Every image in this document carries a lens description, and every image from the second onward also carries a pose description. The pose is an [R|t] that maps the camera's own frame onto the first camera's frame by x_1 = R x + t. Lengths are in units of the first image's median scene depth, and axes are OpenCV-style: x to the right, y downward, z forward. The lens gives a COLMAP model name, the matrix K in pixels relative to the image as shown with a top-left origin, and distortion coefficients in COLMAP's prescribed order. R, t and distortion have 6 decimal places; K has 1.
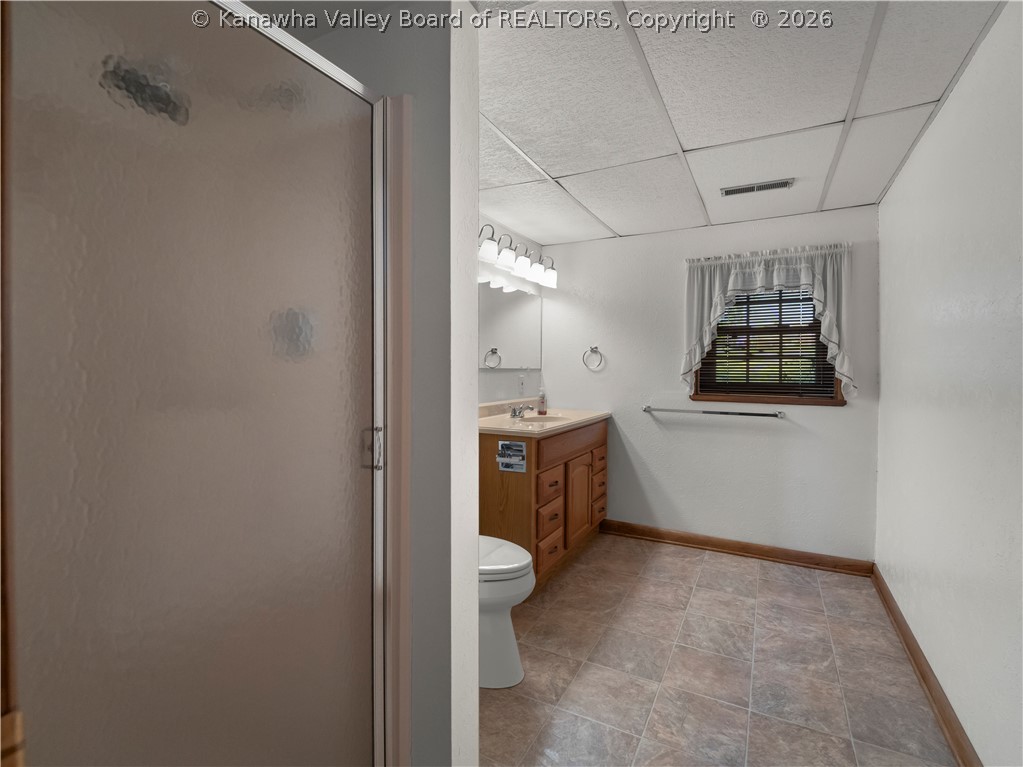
lens RADIAL K [[479.0, 0, 510.8], [0, 479.0, 368.0], [0, 0, 1]] dist [0.016067, -0.032115]
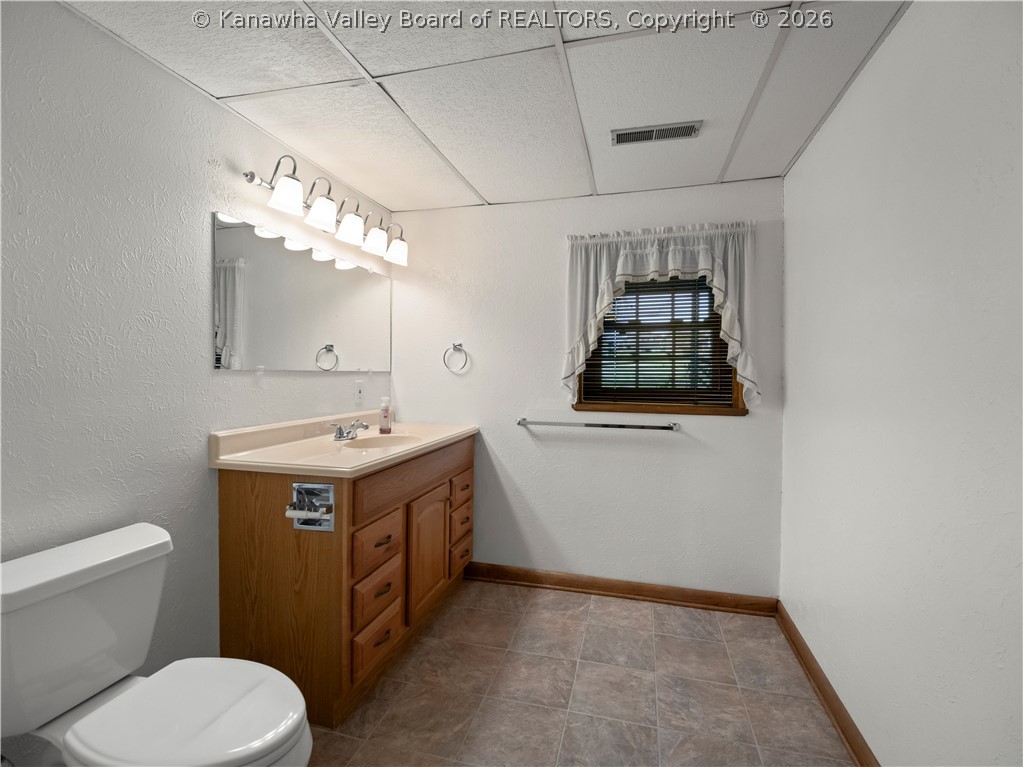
lens RADIAL K [[479.0, 0, 510.8], [0, 479.0, 368.0], [0, 0, 1]] dist [0.016067, -0.032115]
pose [[0.973489, 0.001819, 0.228728, 0.095963], [-0.000401, 0.999980, -0.006247, 0.000918], [-0.228735, 0.005990, 0.973470, 0.260449]]
